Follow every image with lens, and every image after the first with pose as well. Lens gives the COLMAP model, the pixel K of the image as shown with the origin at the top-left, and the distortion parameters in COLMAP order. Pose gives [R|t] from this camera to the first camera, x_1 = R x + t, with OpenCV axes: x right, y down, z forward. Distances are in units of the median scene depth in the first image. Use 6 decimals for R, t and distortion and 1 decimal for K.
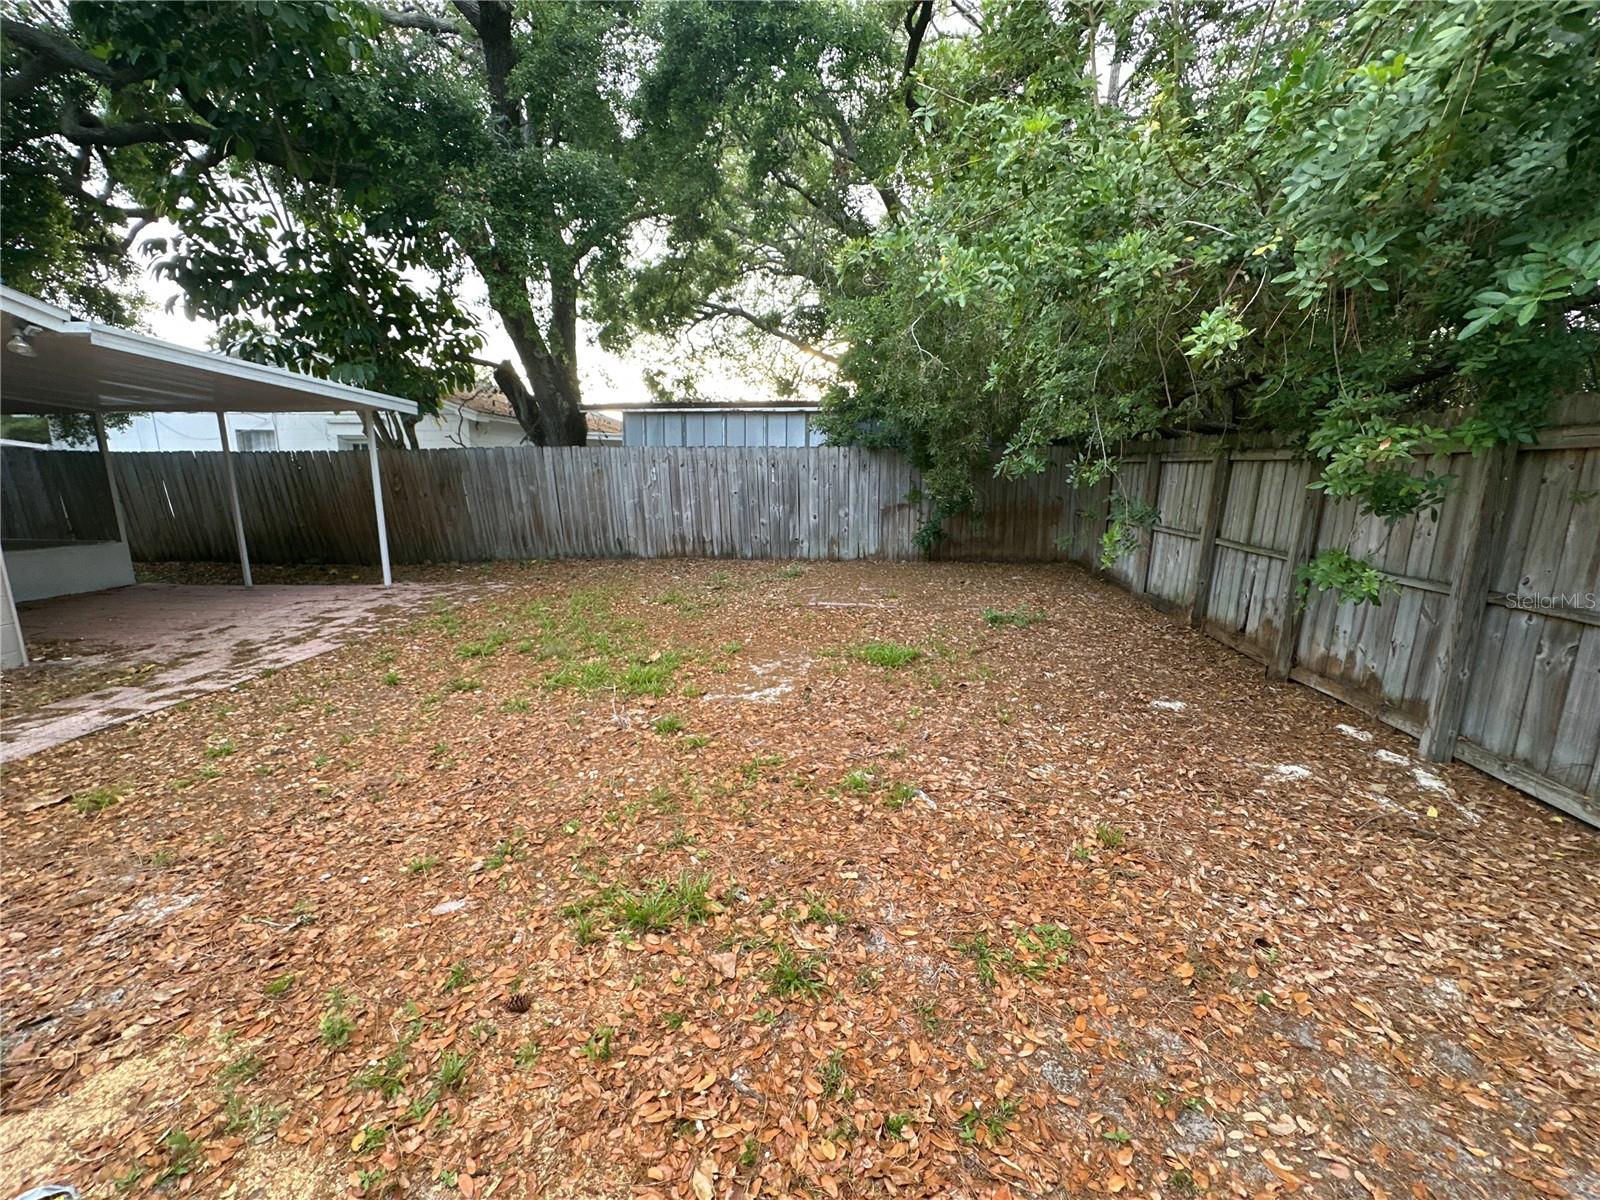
lens RADIAL K [[639.8, 0, 799.7], [0, 639.8, 601.4], [0, 0, 1]] dist [-0.006527, 0.000992]
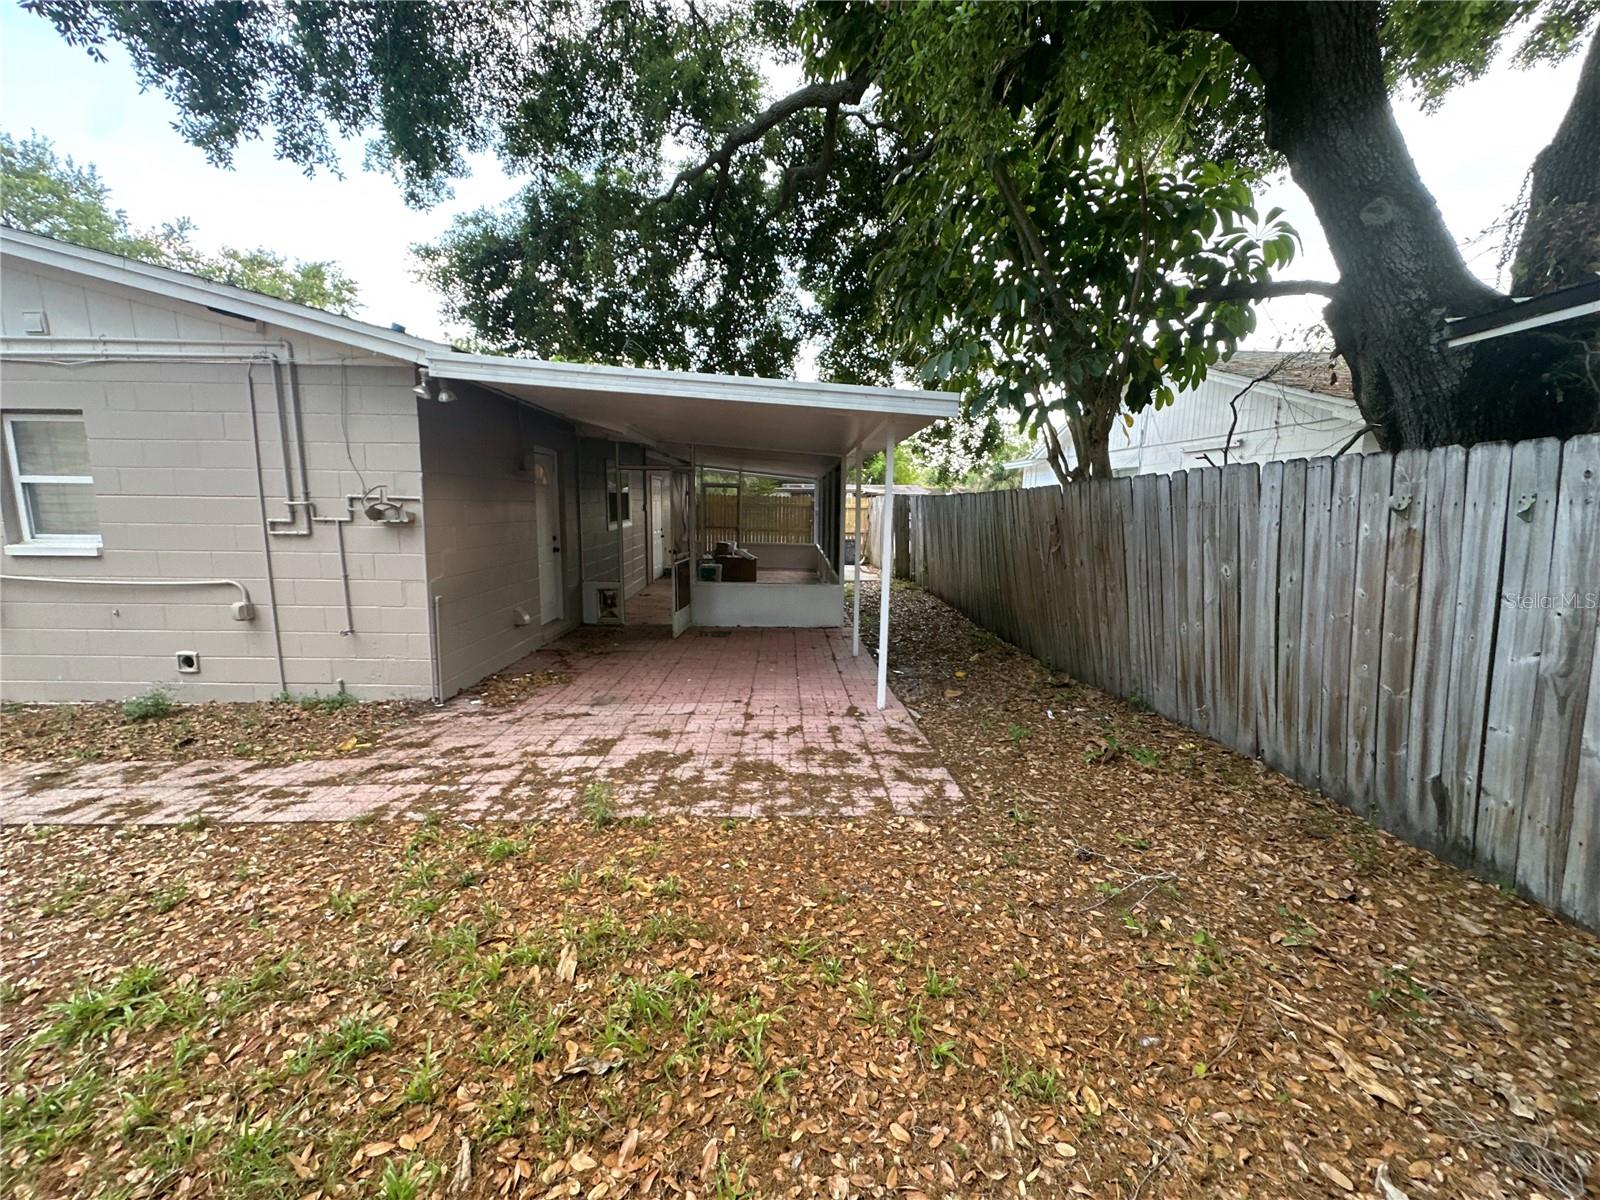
lens RADIAL K [[639.8, 0, 799.7], [0, 639.8, 601.4], [0, 0, 1]] dist [-0.006527, 0.000992]
pose [[0.120915, 0.151801, -0.980987, -0.146517], [-0.201897, 0.971343, 0.125423, -0.356101], [0.971914, 0.182893, 0.148098, 1.597987]]
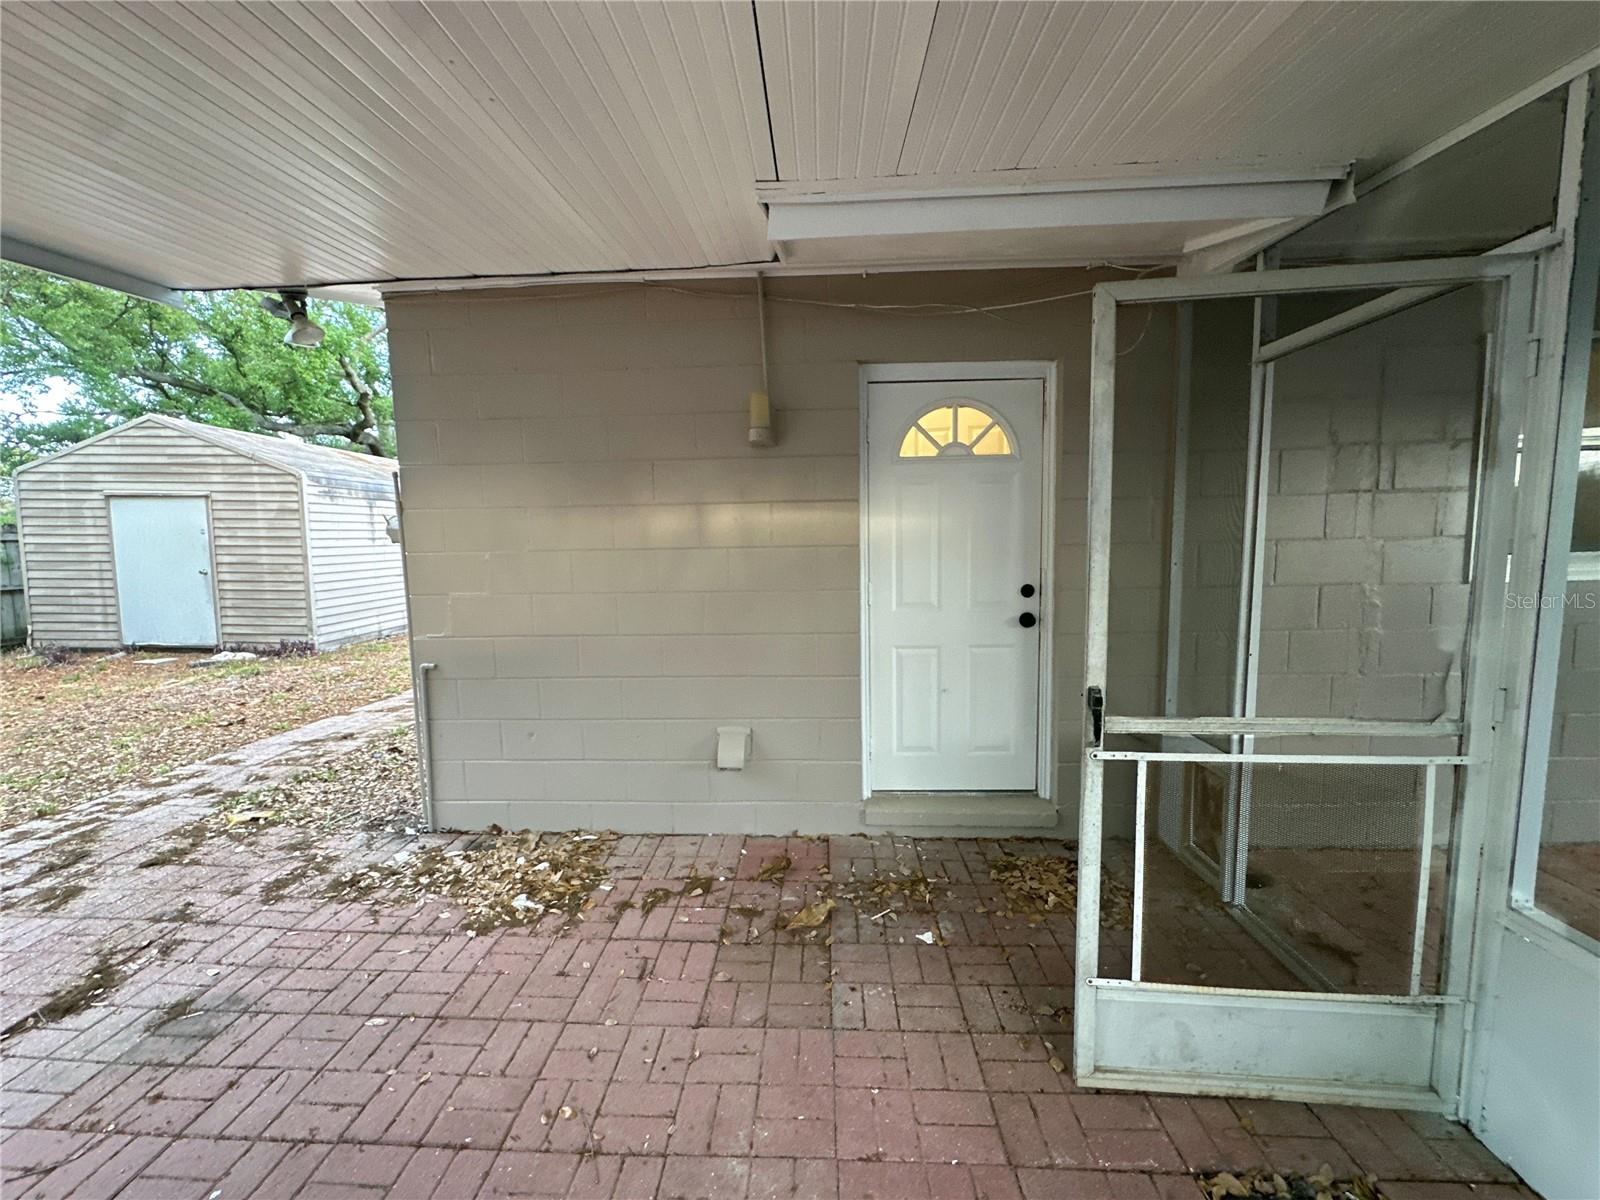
lens RADIAL K [[639.8, 0, 799.7], [0, 639.8, 601.4], [0, 0, 1]] dist [-0.006527, 0.000992]
pose [[-0.997598, 0.022910, -0.065373, -1.787930], [0.003242, 0.958132, 0.286307, -0.354194], [0.069196, 0.285407, -0.955905, 1.827581]]
